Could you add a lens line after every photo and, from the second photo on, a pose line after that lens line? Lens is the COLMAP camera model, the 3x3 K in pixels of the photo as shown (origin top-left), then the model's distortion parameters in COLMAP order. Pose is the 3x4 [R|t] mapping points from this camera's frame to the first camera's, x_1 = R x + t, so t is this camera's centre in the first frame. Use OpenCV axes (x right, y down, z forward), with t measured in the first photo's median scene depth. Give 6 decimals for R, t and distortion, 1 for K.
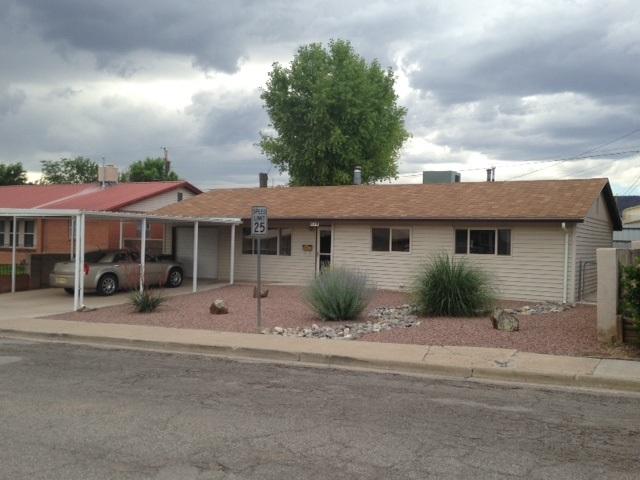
lens RADIAL K [[681.8, 0, 316.2], [0, 681.8, 238.3], [0, 0, 1]] dist [0.147262, 0.000000]
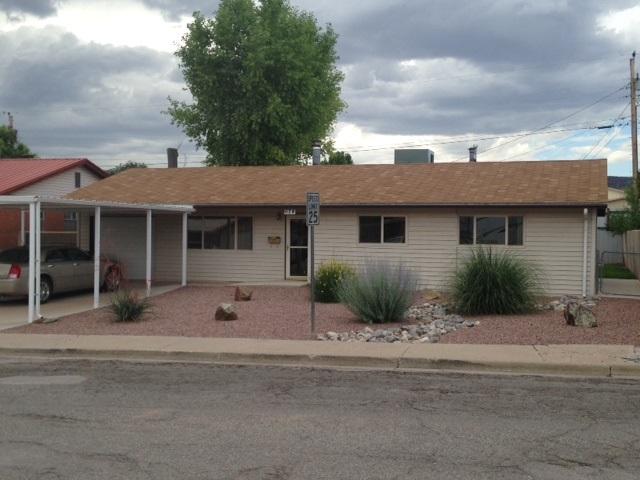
lens RADIAL K [[842.5, 0, 323.5], [0, 842.5, 241.1], [0, 0, 1]] dist [0.134048, 0.000000]
pose [[0.979201, -0.013179, 0.202465, -0.163999], [0.010173, 0.999822, 0.015879, -0.000759], [-0.202638, -0.013489, 0.979161, -0.020608]]
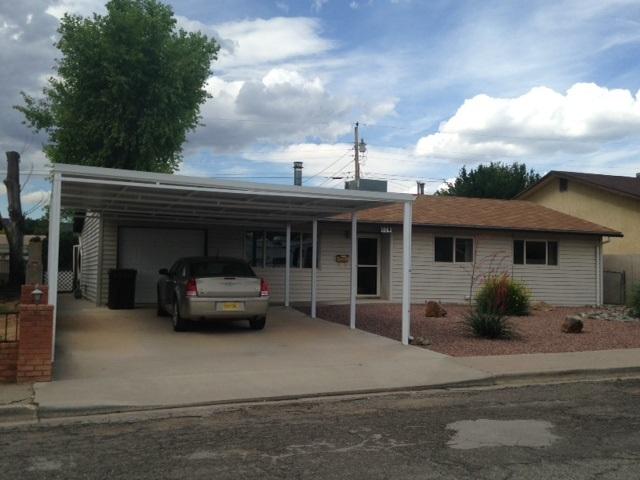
lens RADIAL K [[759.6, 0, 319.9], [0, 759.6, 240.0], [0, 0, 1]] dist [0.103641, 0.000000]
pose [[0.625205, 0.025410, 0.780047, -0.754593], [-0.005218, 0.999584, -0.028379, 0.017802], [-0.780443, 0.013672, 0.625077, 0.453042]]
